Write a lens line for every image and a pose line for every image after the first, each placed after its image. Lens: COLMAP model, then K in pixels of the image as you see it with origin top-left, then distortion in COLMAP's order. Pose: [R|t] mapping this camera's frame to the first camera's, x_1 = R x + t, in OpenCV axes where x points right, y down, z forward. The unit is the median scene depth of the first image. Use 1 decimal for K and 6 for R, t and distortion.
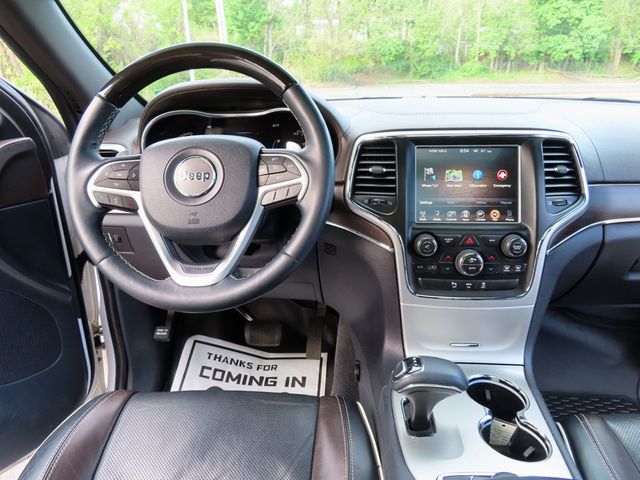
lens RADIAL K [[454.7, 0, 320.0], [0, 454.7, 240.0], [0, 0, 1]] dist [-0.015626, 0.011503]
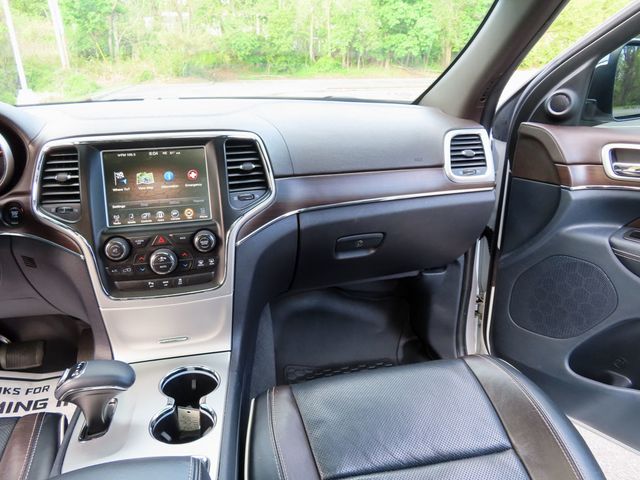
lens RADIAL K [[454.7, 0, 320.0], [0, 454.7, 240.0], [0, 0, 1]] dist [-0.015626, 0.011503]
pose [[0.959677, -0.094706, 0.264670, 0.231120], [0.092200, 0.995500, 0.021904, 0.006651], [-0.265554, 0.003382, 0.964090, -0.055410]]
